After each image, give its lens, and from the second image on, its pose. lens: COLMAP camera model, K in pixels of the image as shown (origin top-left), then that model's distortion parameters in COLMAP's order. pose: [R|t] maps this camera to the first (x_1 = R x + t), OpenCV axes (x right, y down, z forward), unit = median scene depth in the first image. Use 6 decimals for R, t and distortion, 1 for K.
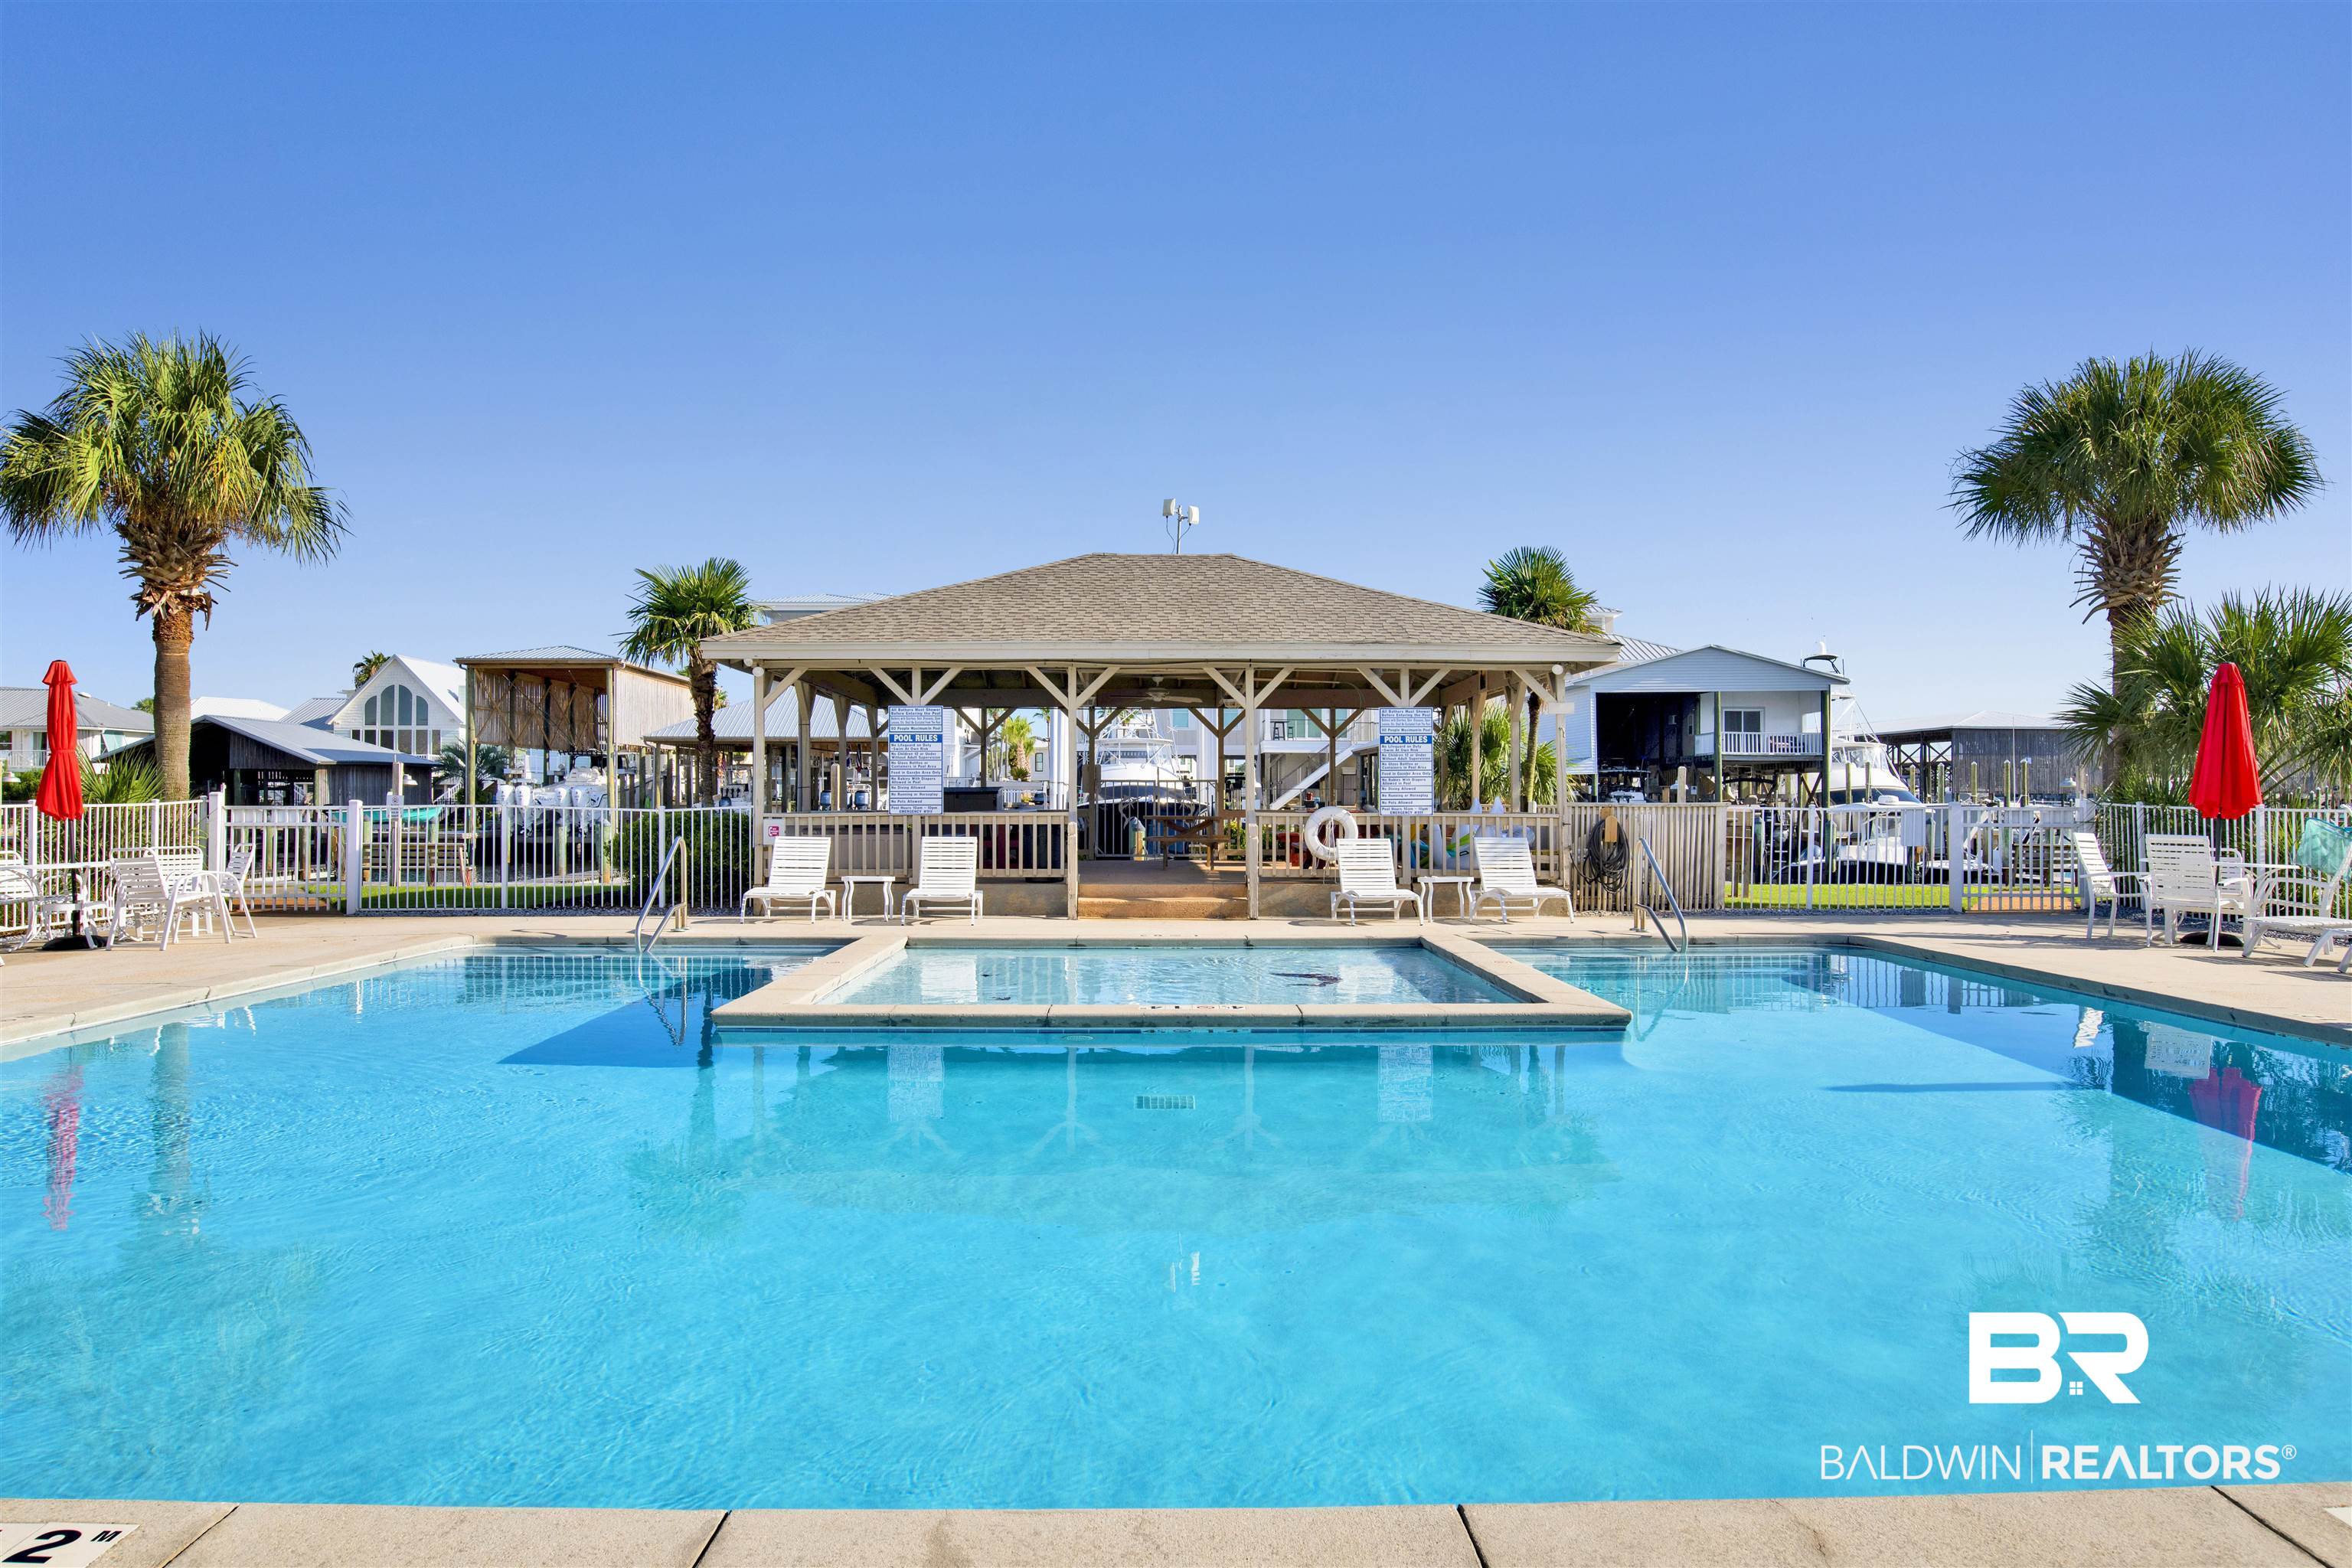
lens RADIAL K [[1464.0, 0, 1173.4], [0, 1464.0, 851.4], [0, 0, 1]] dist [-0.001734, -0.000486]
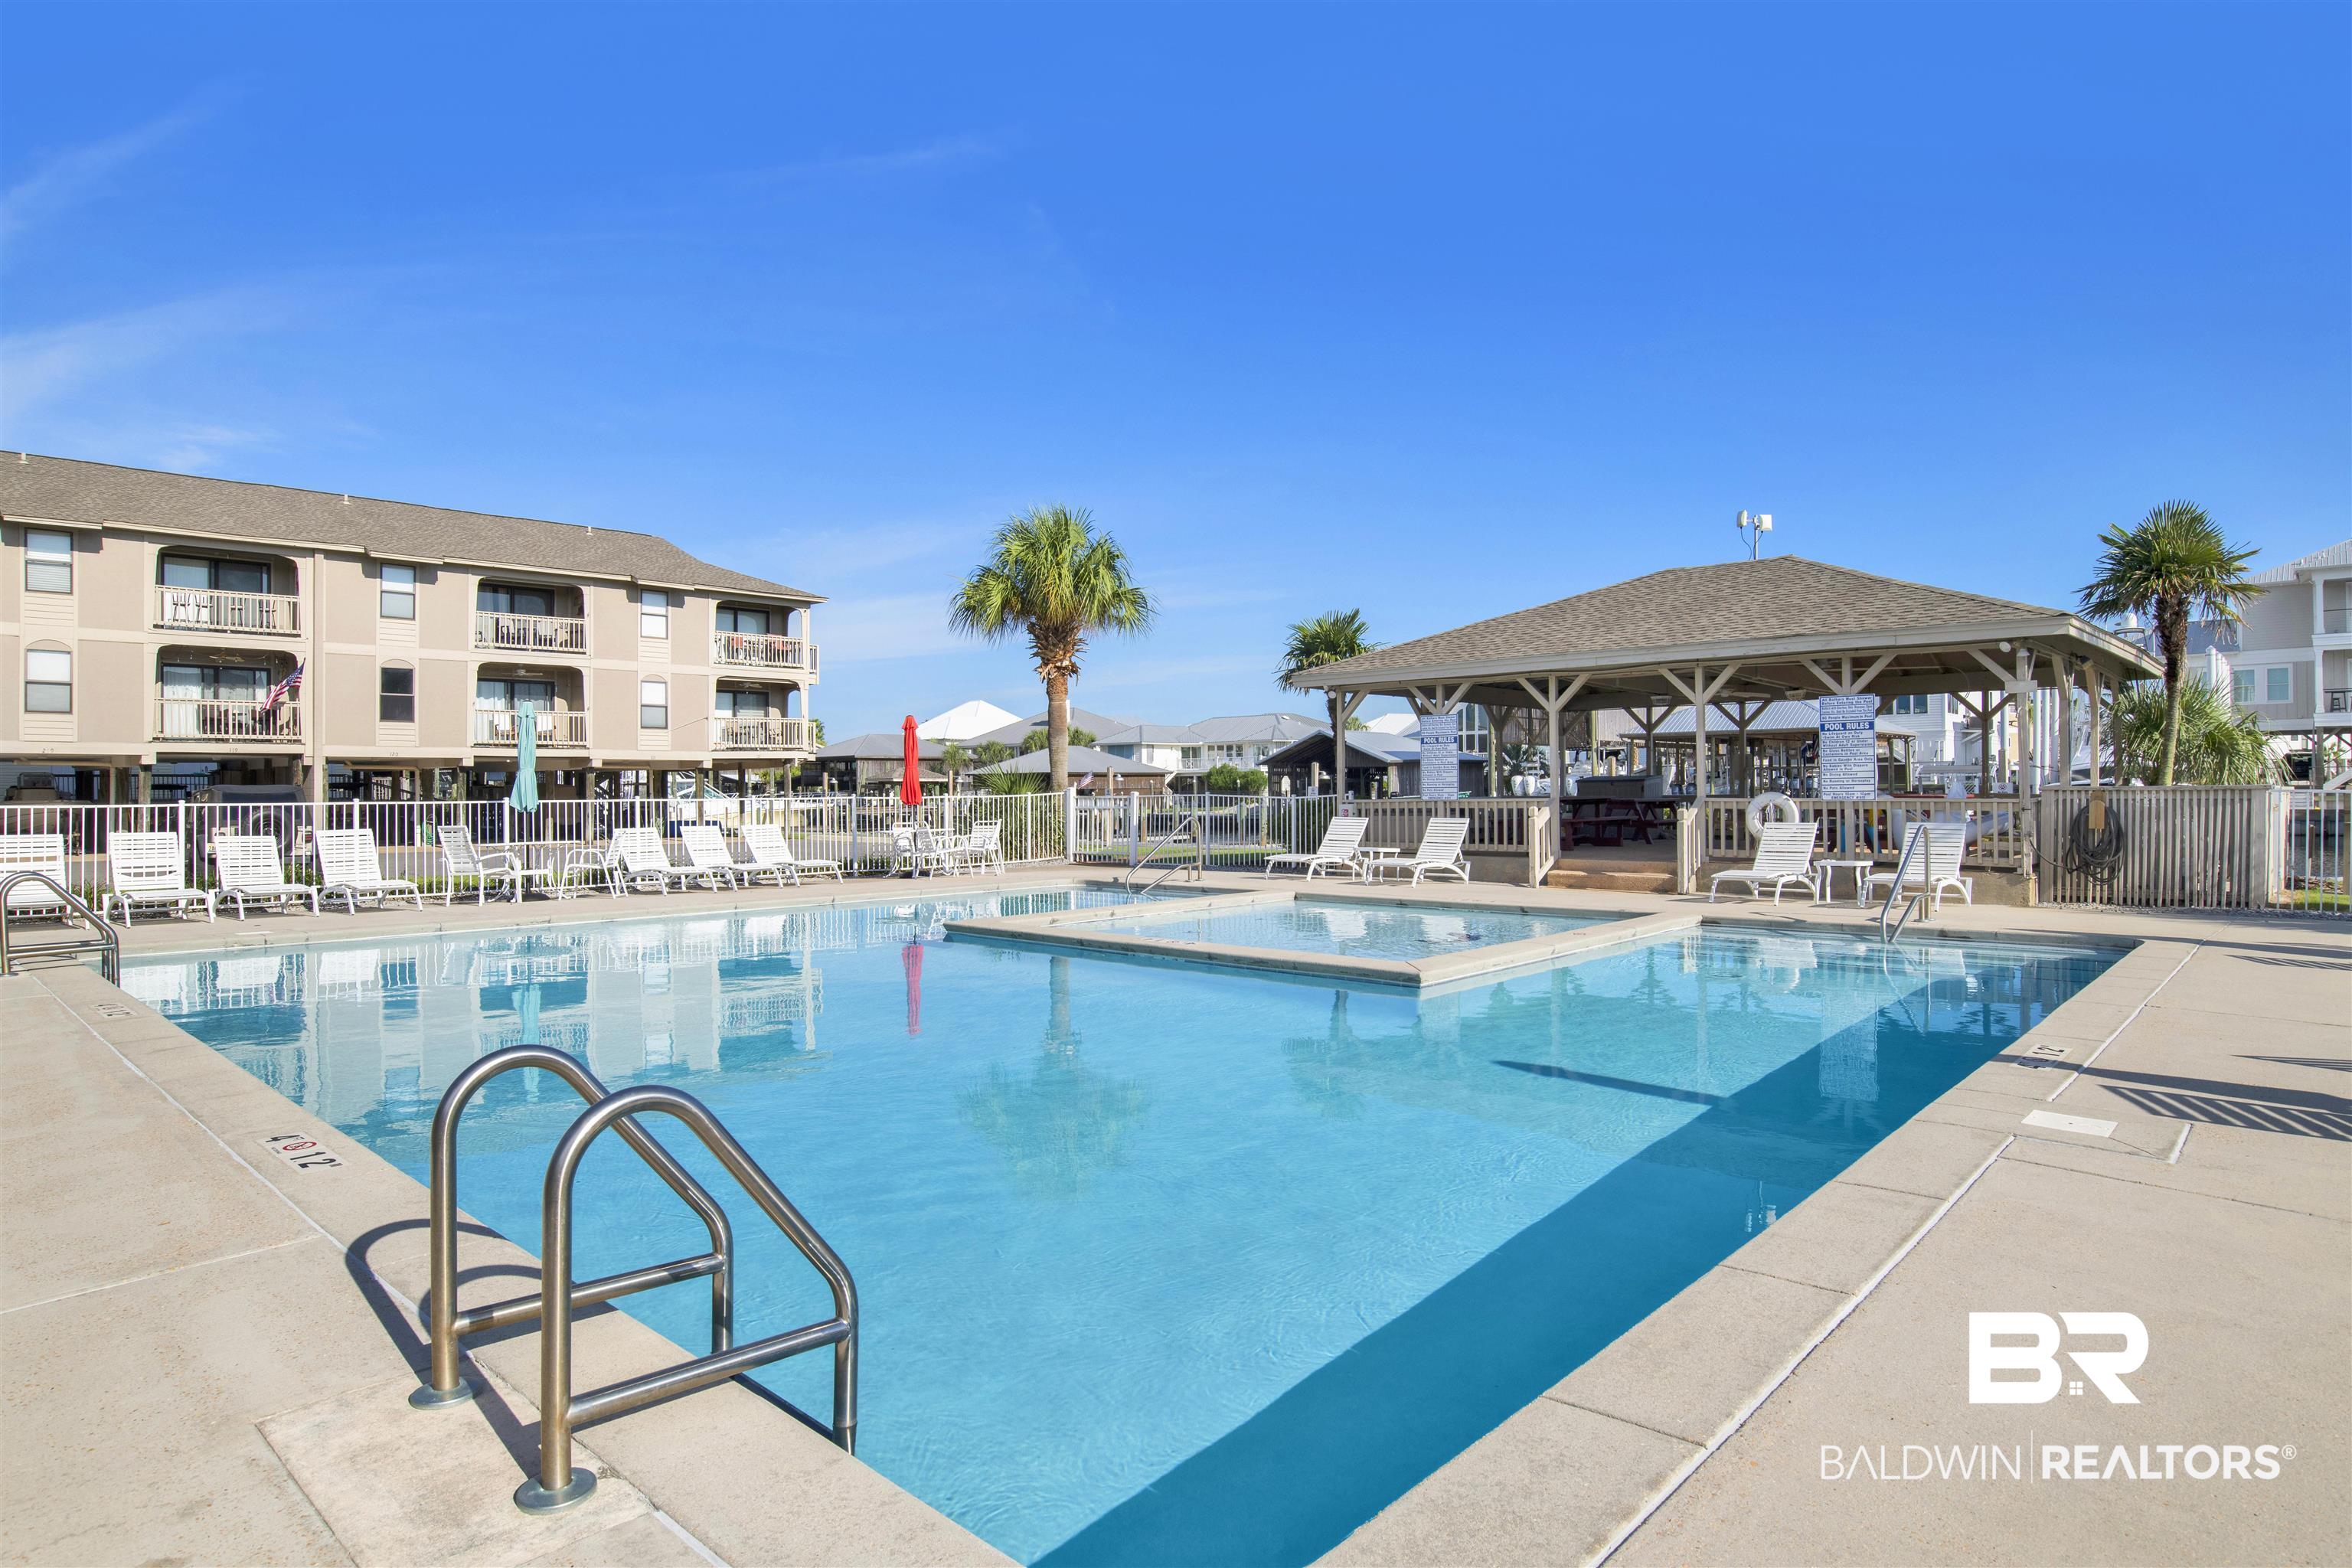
lens RADIAL K [[1350.3, 0, 1176.0], [0, 1350.3, 784.0], [0, 0, 1]] dist [-0.049636, -0.000718]
pose [[0.737819, -0.008919, -0.674939, 0.442792], [-0.016704, 0.999365, -0.031466, 0.001168], [0.674792, 0.034491, 0.737202, -0.011917]]
